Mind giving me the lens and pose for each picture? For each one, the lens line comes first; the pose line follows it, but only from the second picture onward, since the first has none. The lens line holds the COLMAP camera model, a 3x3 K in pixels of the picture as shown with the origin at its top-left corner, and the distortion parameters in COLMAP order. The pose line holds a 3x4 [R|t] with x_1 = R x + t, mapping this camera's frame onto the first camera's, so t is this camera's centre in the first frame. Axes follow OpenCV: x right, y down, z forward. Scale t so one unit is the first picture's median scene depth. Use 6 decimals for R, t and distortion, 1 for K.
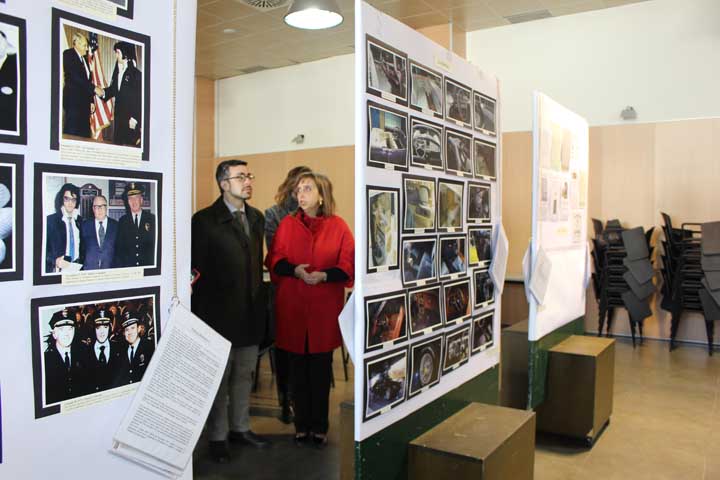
lens RADIAL K [[597.3, 0, 360.0], [0, 597.3, 240.0], [0, 0, 1]] dist [-0.132145, 0.110714]
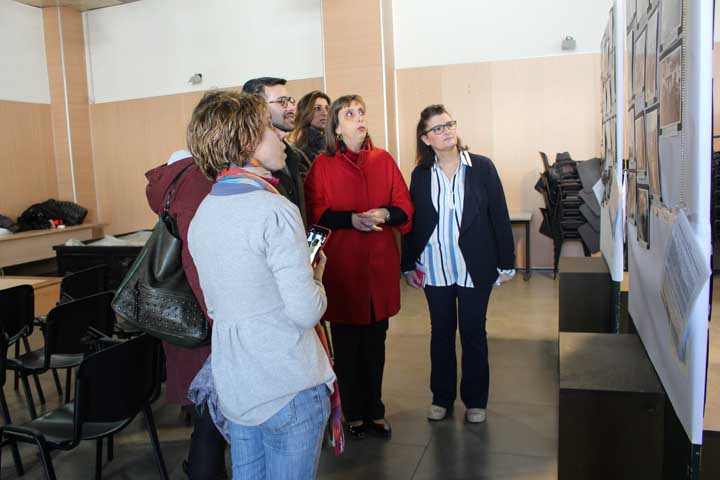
lens RADIAL K [[597.3, 0, 360.0], [0, 597.3, 240.0], [0, 0, 1]] dist [-0.132145, 0.110714]
pose [[0.966598, -0.074732, 0.245161, -0.150825], [0.053572, 0.994328, 0.091879, 0.002929], [-0.250637, -0.075676, 0.965119, 0.119715]]
